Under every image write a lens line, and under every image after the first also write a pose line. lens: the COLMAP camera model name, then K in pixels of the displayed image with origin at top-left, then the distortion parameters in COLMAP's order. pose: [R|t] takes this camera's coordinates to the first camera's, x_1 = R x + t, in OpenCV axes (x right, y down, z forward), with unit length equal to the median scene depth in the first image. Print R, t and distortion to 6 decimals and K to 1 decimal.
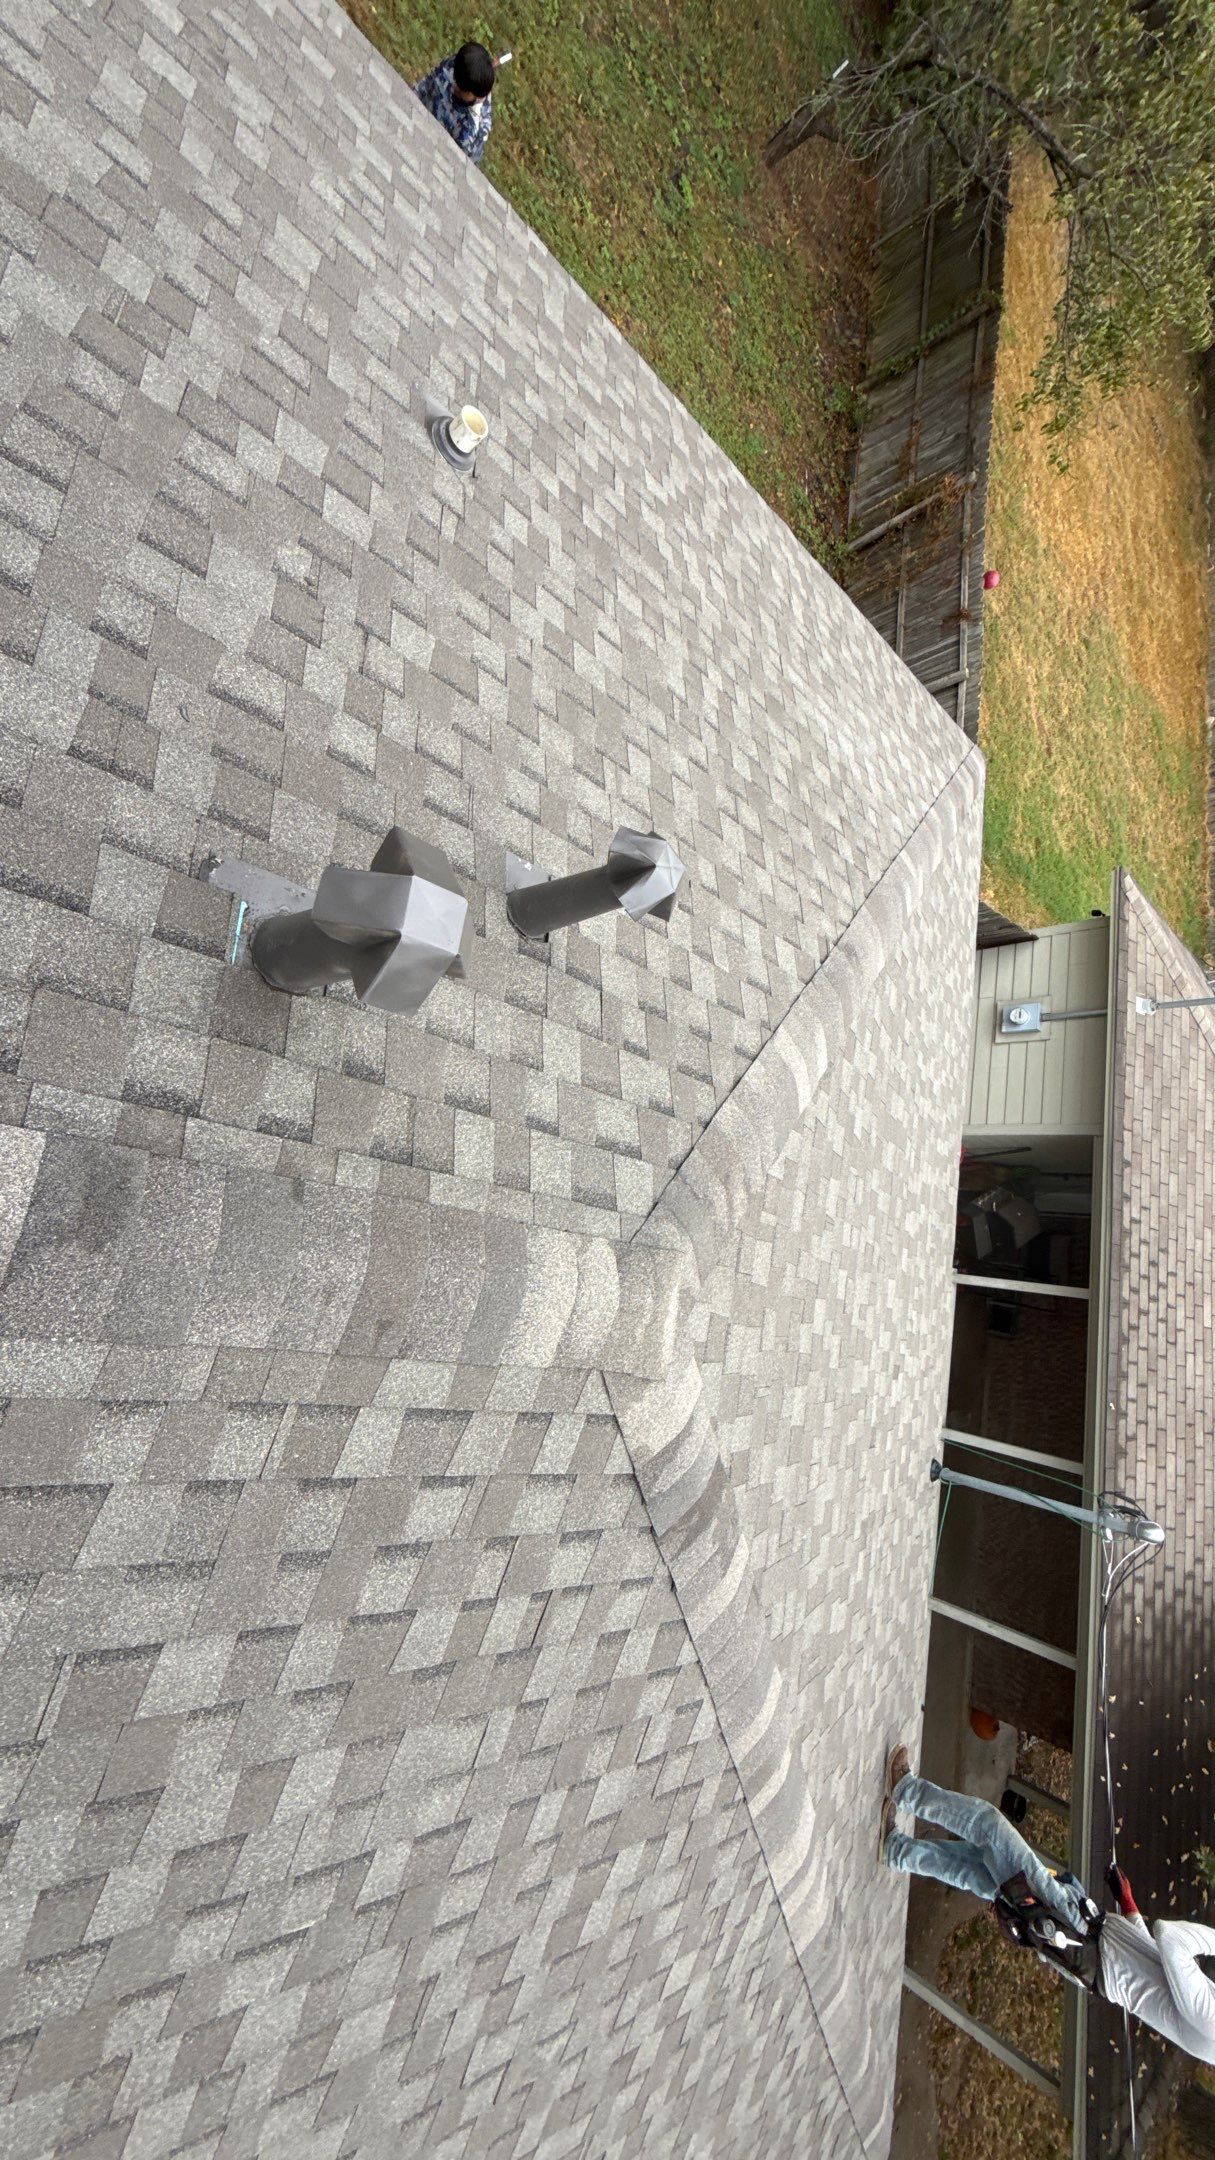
lens RADIAL K [[855.2, 0, 602.2], [0, 855.2, 1081.1], [0, 0, 1]] dist [0.000608, -0.000575]
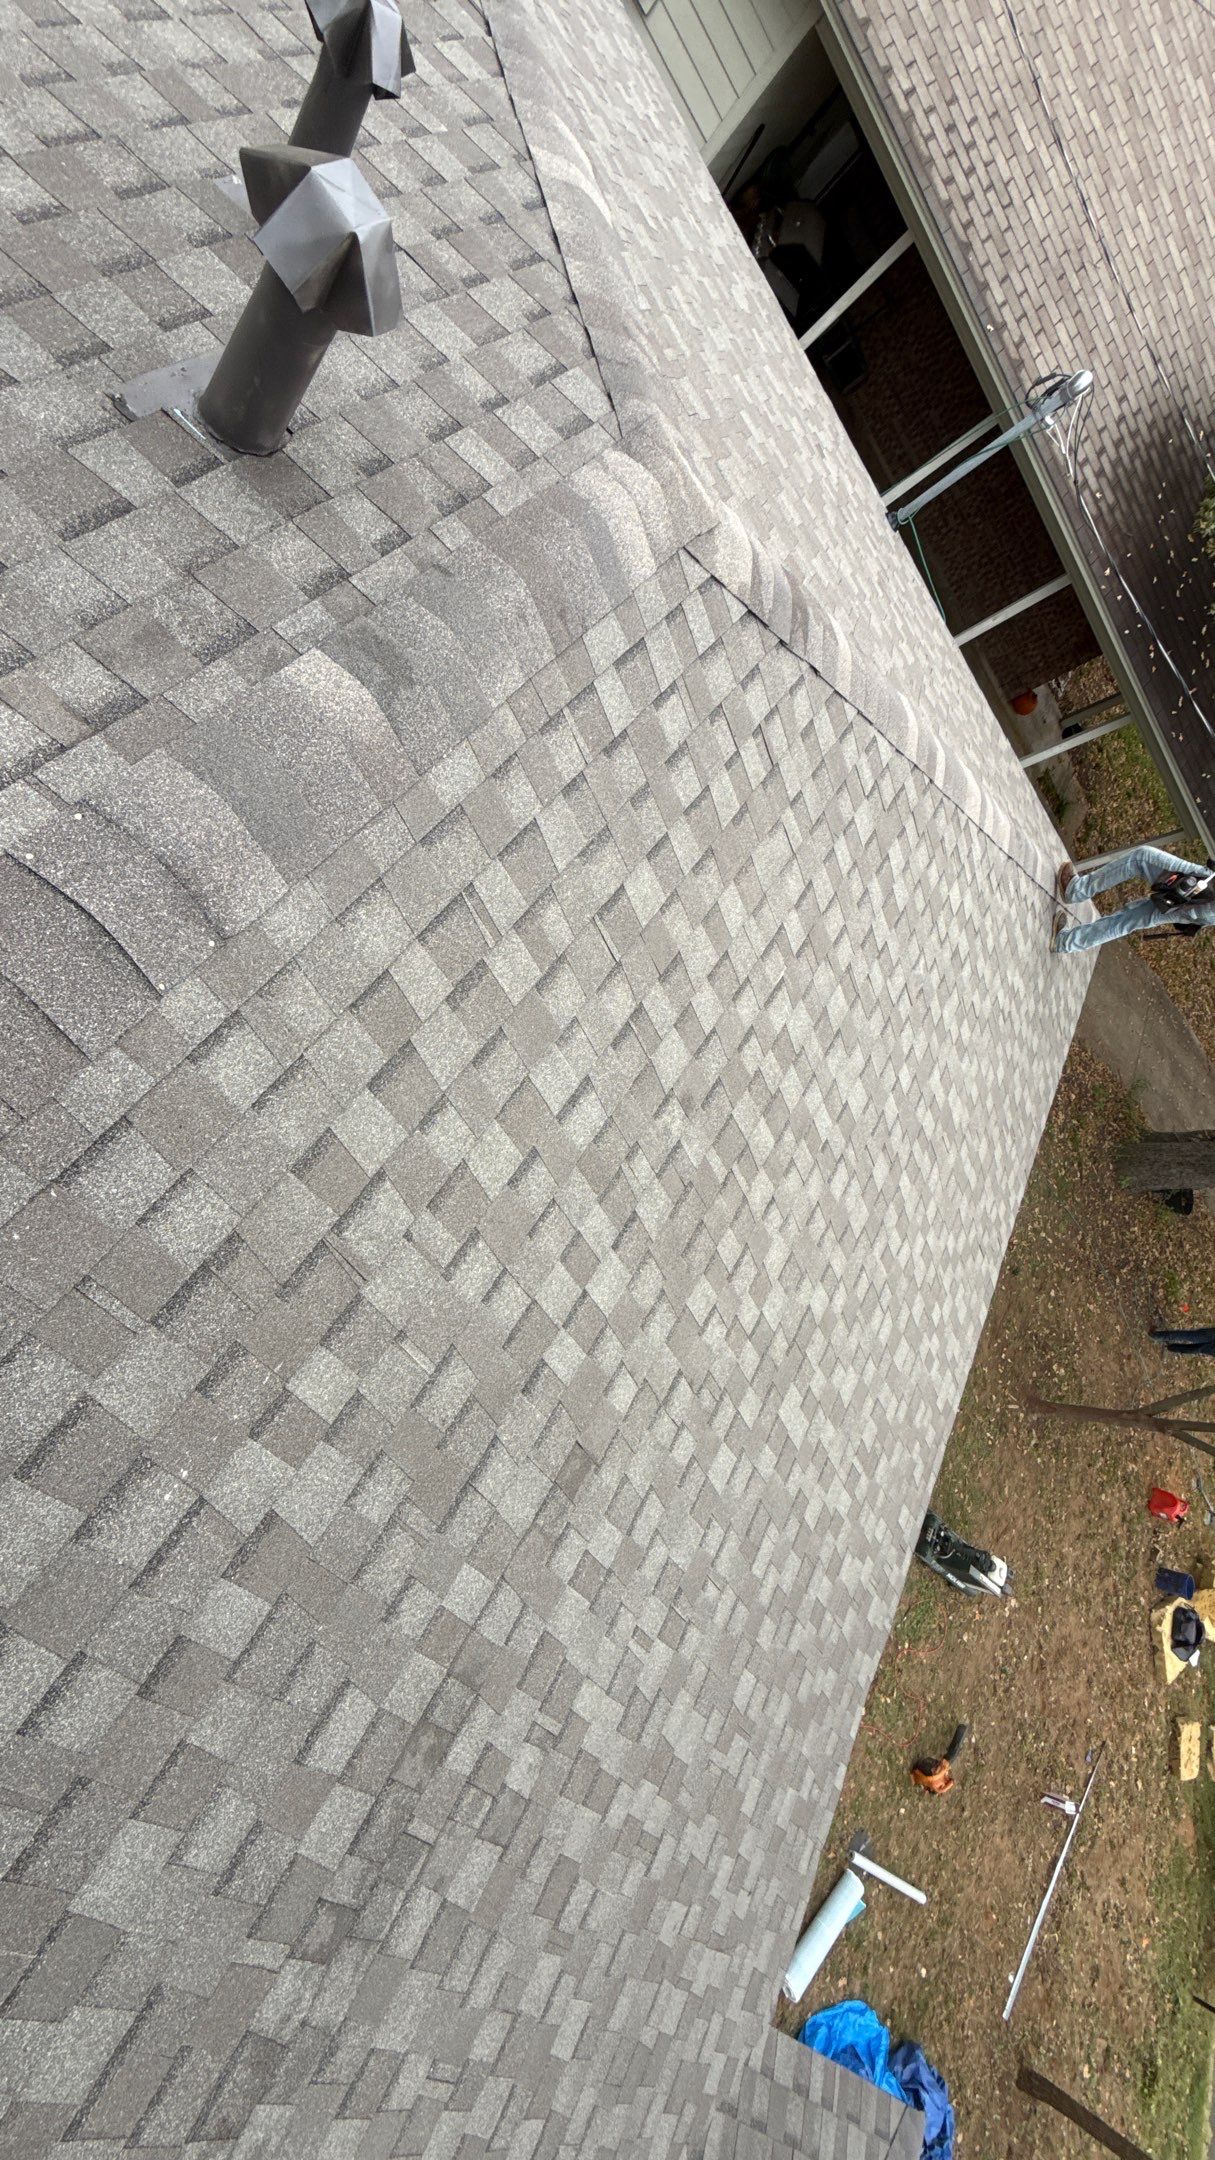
lens RADIAL K [[855.2, 0, 605.7], [0, 855.2, 1093.9], [0, 0, 1]] dist [0.000608, -0.000575]
pose [[0.671035, -0.711794, -0.207513, -0.318652], [0.688777, 0.494885, 0.529788, 0.007825], [-0.274404, -0.498436, 0.822352, -0.287457]]
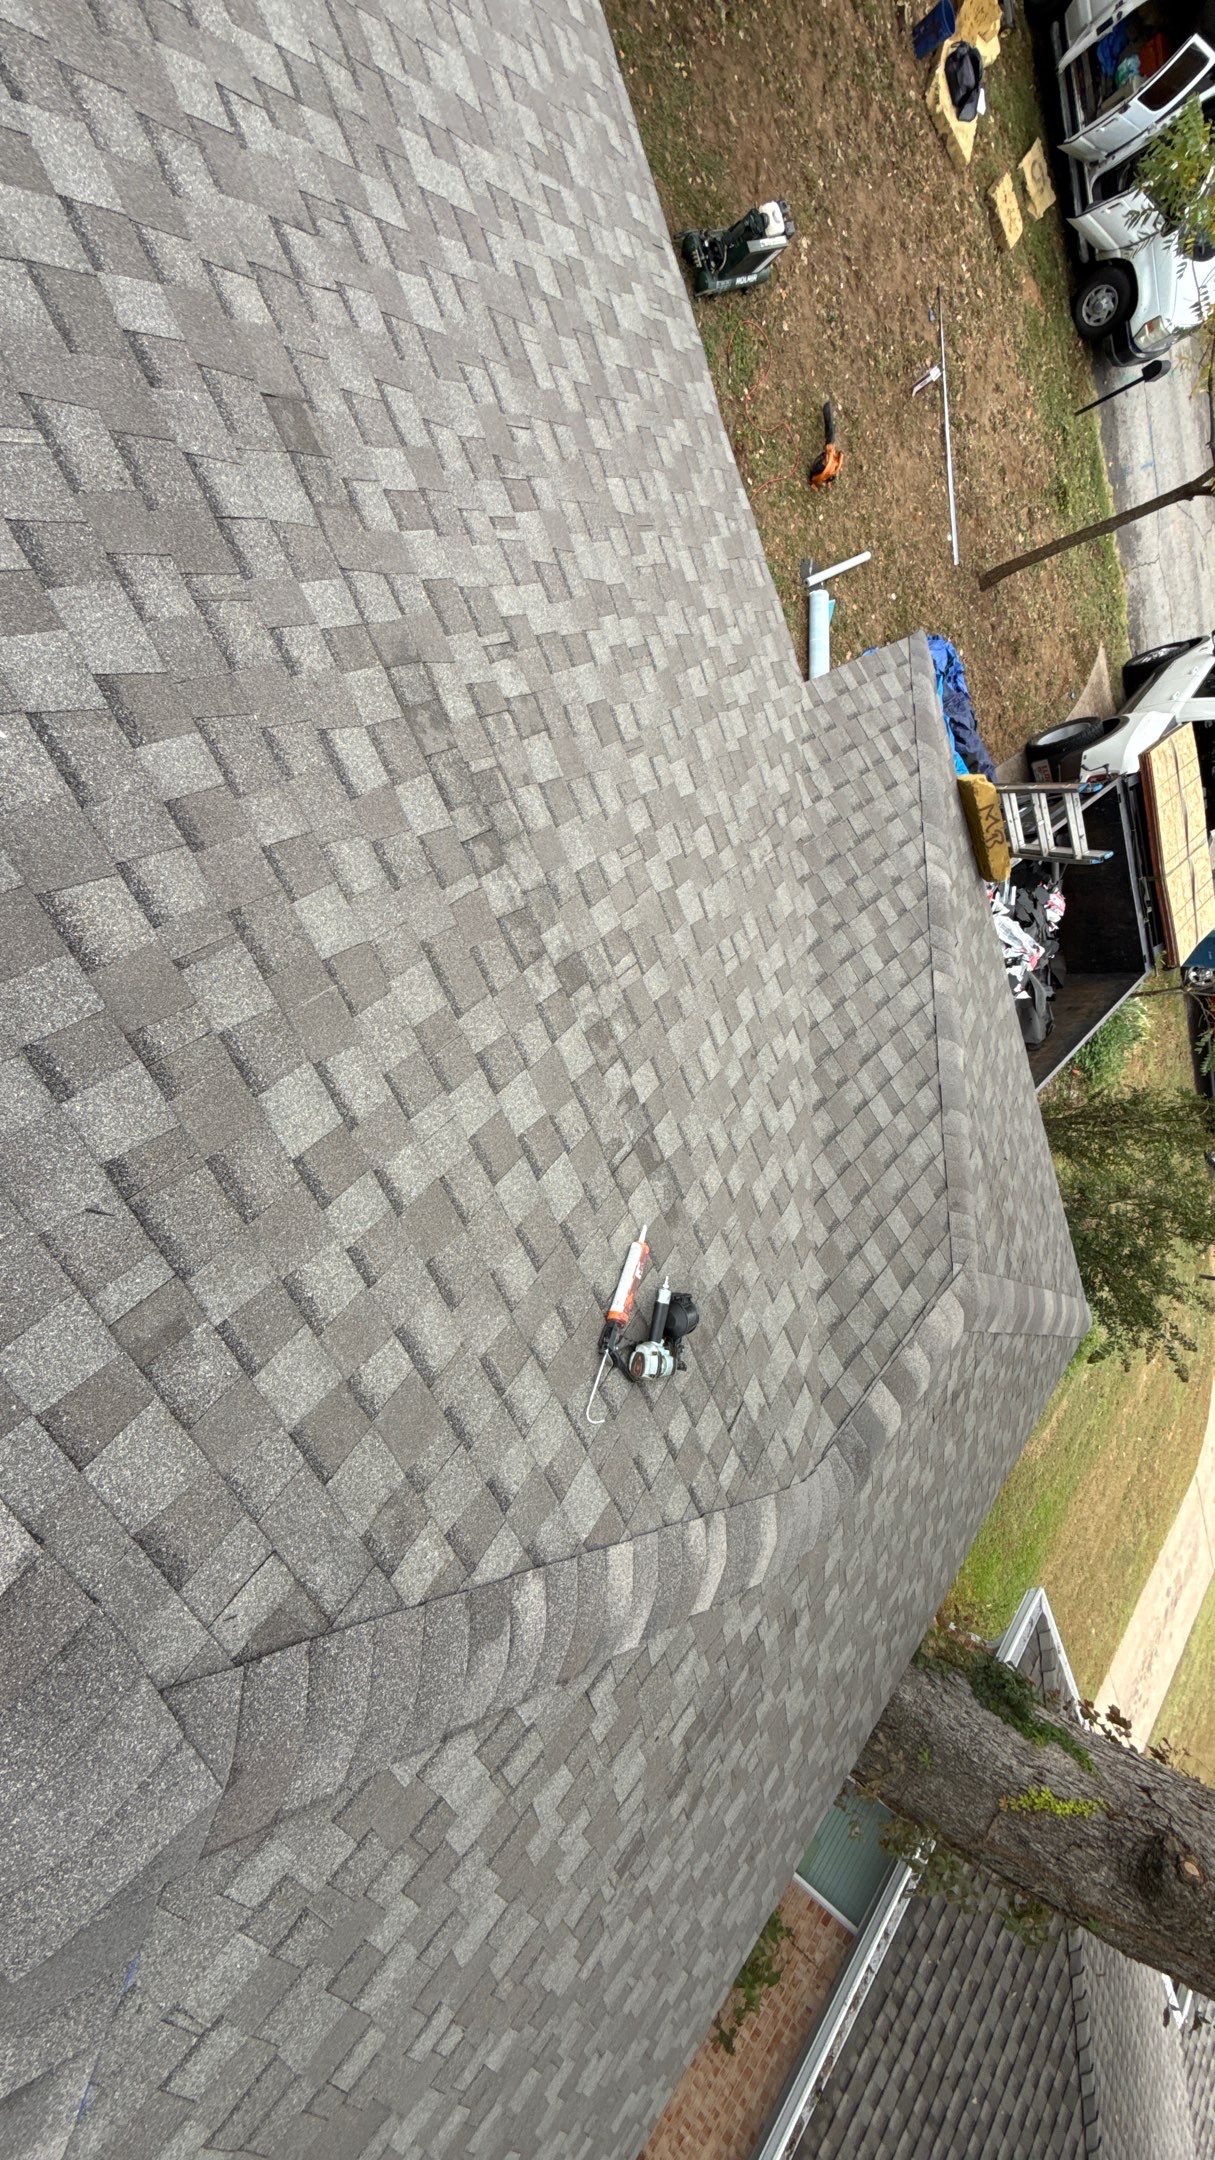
lens RADIAL K [[855.2, 0, 605.0], [0, 855.2, 1072.0], [0, 0, 1]] dist [0.000608, -0.000575]
pose [[0.053455, -0.534728, -0.843332, -0.461653], [0.510969, -0.710951, 0.483177, 0.025289], [-0.857936, -0.456744, 0.235226, -0.413331]]
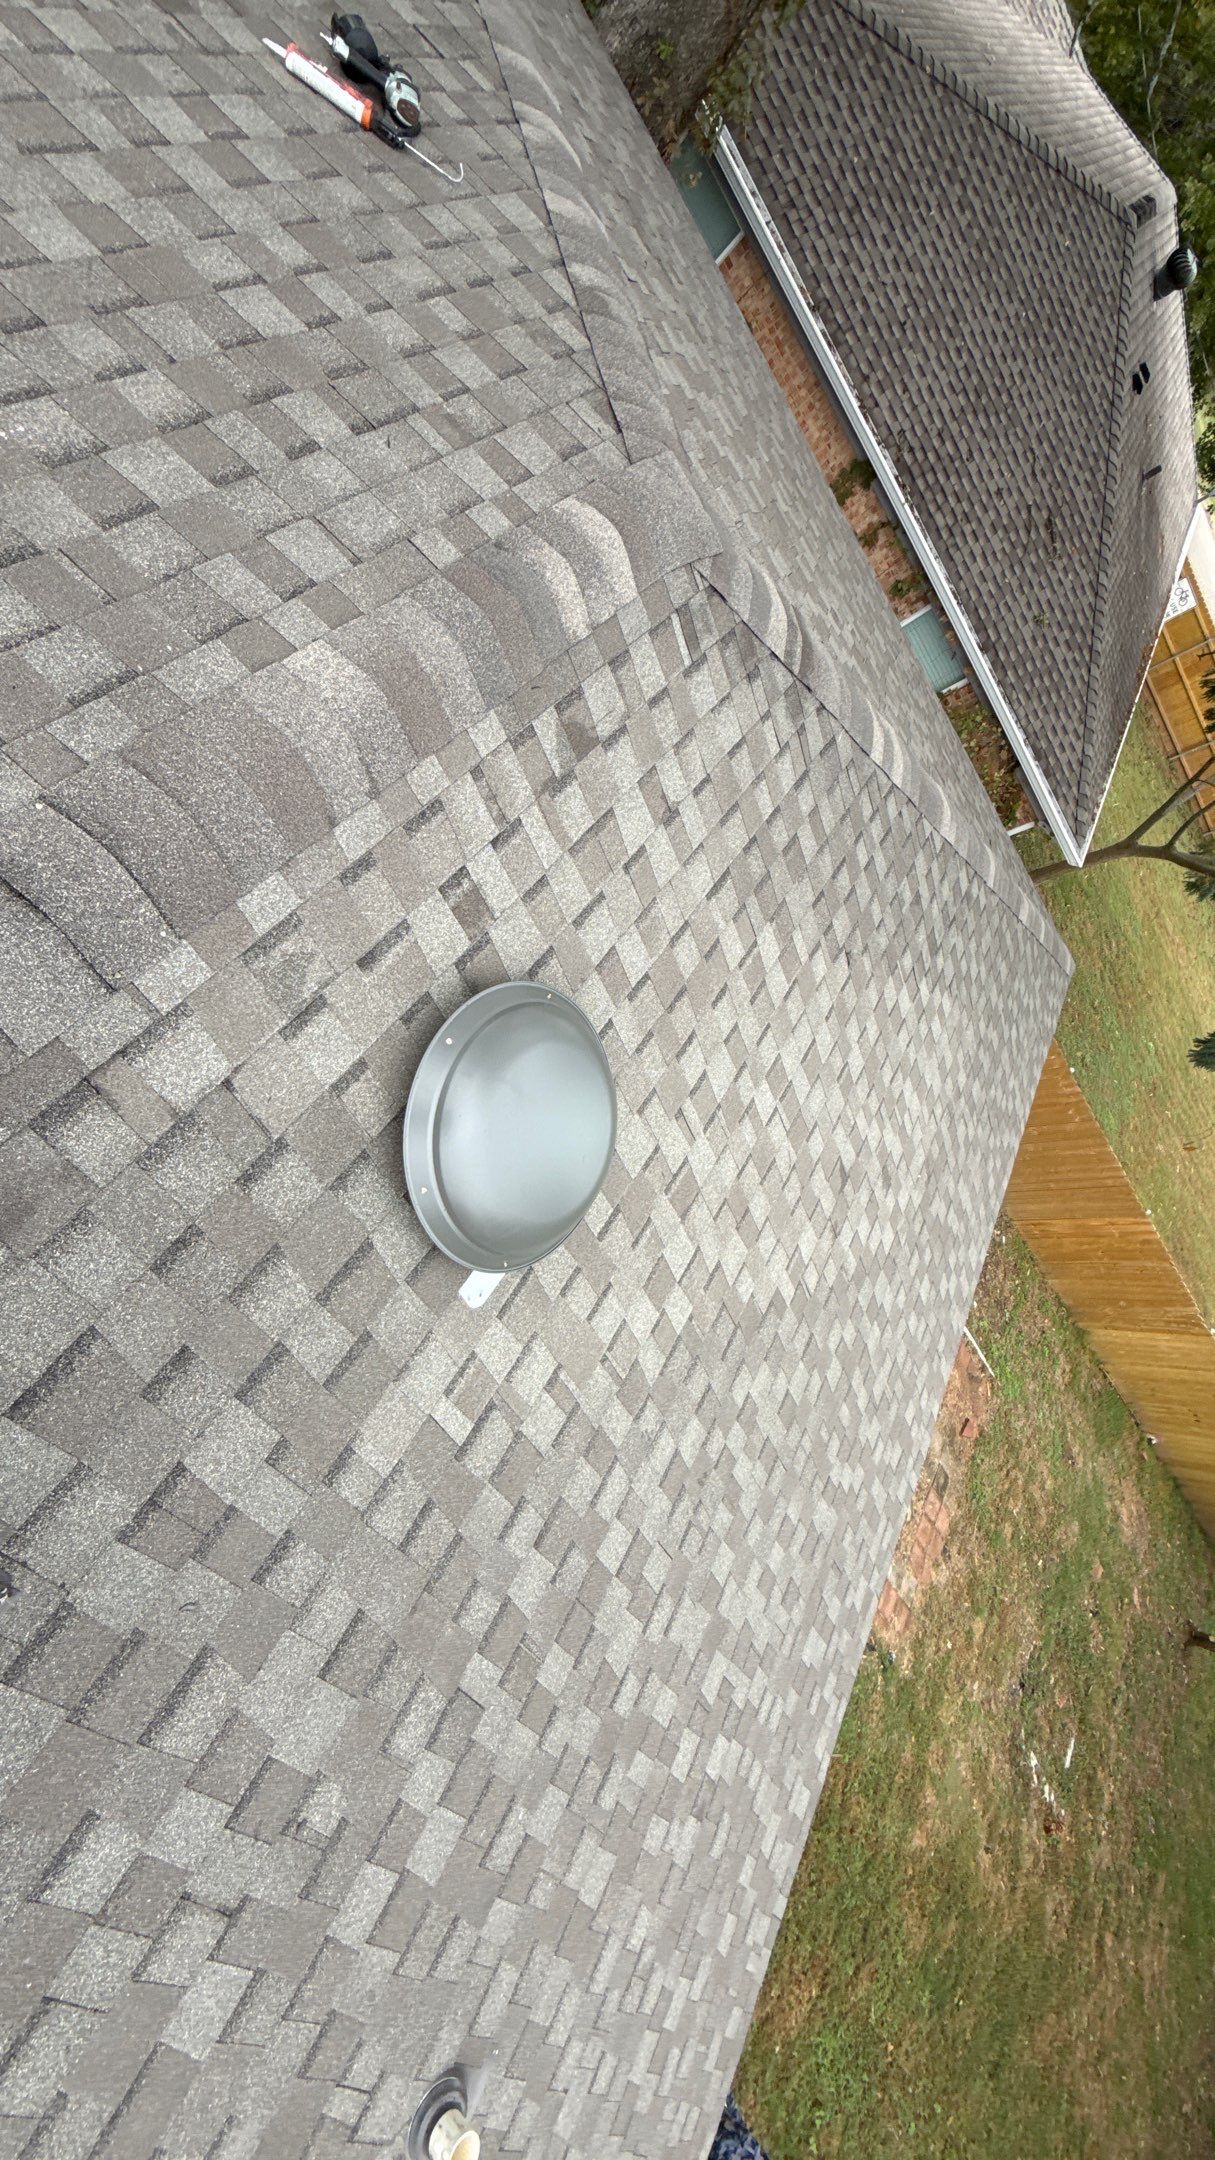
lens RADIAL K [[855.2, 0, 601.6], [0, 855.2, 1079.6], [0, 0, 1]] dist [0.000608, -0.000575]
pose [[0.171238, 0.483963, -0.858171, 0.067271], [-0.734986, -0.517308, -0.438392, -0.050256], [-0.656104, 0.705813, 0.267123, 0.062051]]
